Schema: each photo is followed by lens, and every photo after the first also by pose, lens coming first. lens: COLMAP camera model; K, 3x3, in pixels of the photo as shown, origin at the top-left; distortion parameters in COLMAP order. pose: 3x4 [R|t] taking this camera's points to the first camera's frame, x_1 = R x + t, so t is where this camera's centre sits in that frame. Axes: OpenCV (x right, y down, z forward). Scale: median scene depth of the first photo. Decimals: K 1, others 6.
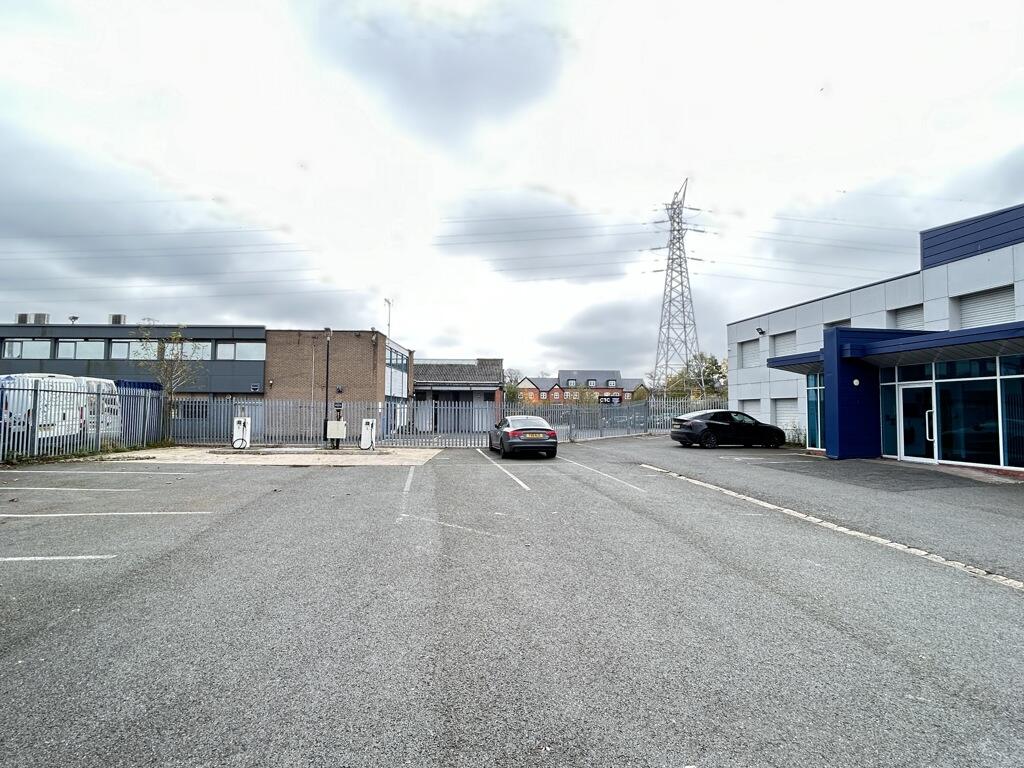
lens RADIAL K [[518.7, 0, 512.0], [0, 518.7, 384.0], [0, 0, 1]] dist [-0.011519, -0.000458]
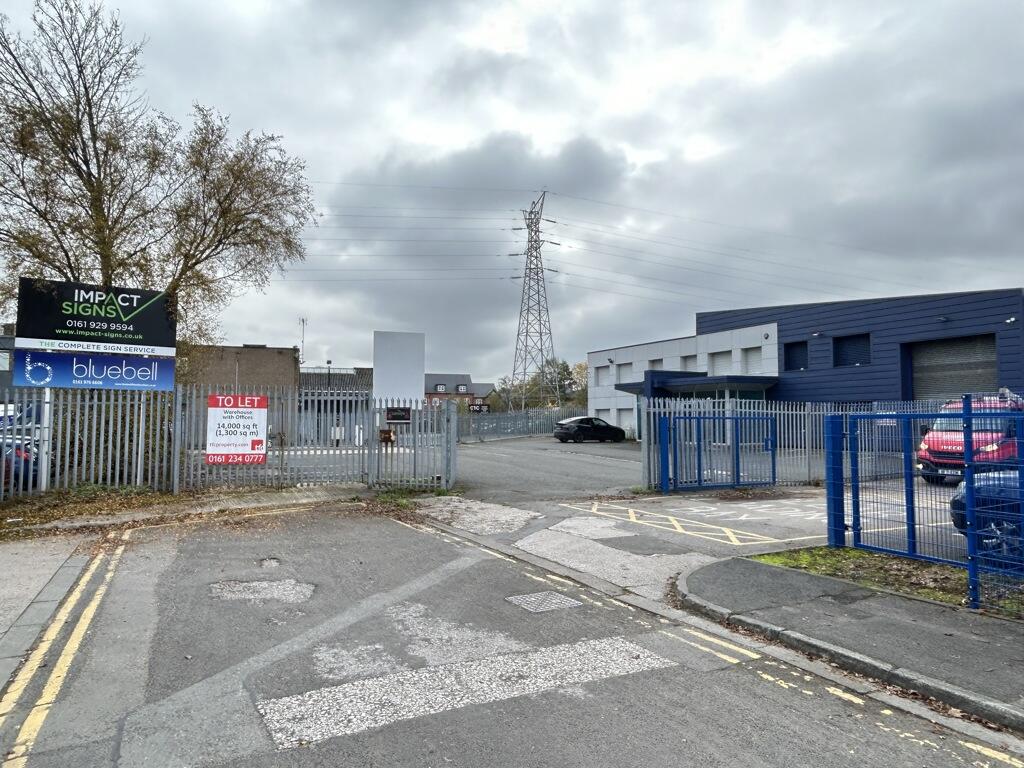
lens RADIAL K [[650.9, 0, 512.0], [0, 650.9, 384.0], [0, 0, 1]] dist [-0.003868, -0.000847]
pose [[0.954490, 0.006183, 0.298179, -0.342575], [-0.006097, 0.999981, -0.001220, -0.039198], [-0.298181, -0.000653, 0.954509, -0.691474]]
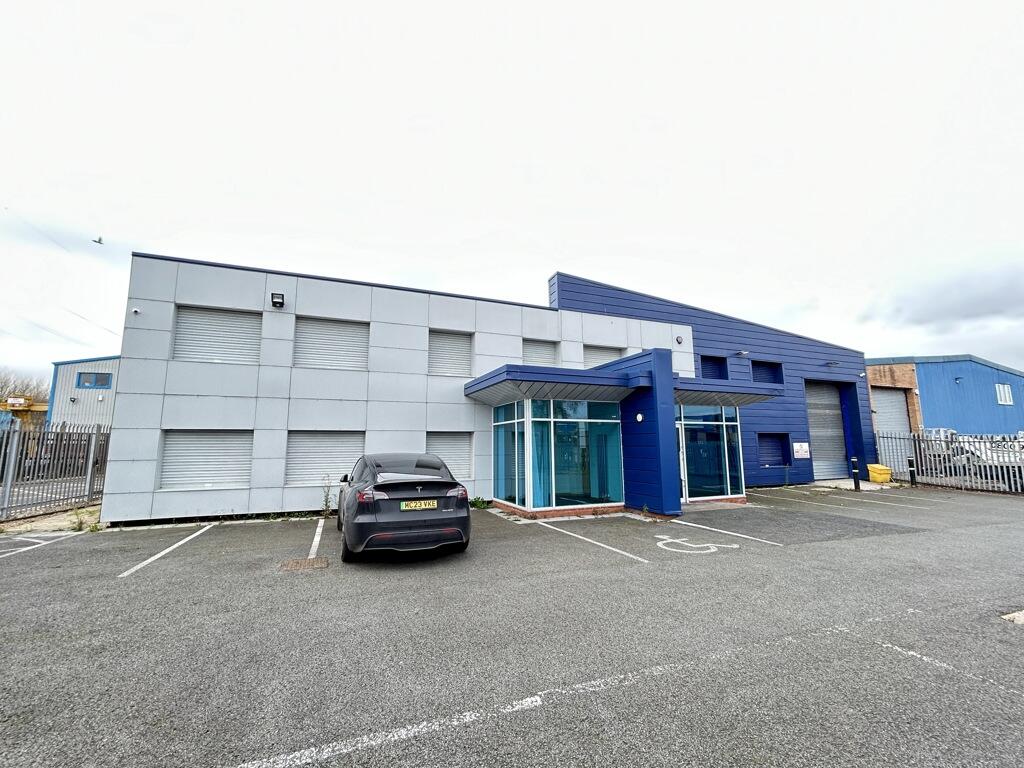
lens RADIAL K [[410.8, 0, 512.0], [0, 410.8, 384.0], [0, 0, 1]] dist [-0.000566, -0.000040]
pose [[-0.229009, 0.128938, 0.964847, 0.047267], [-0.040915, 0.989038, -0.141882, 0.032021], [-0.972564, -0.071969, -0.221223, 0.960905]]
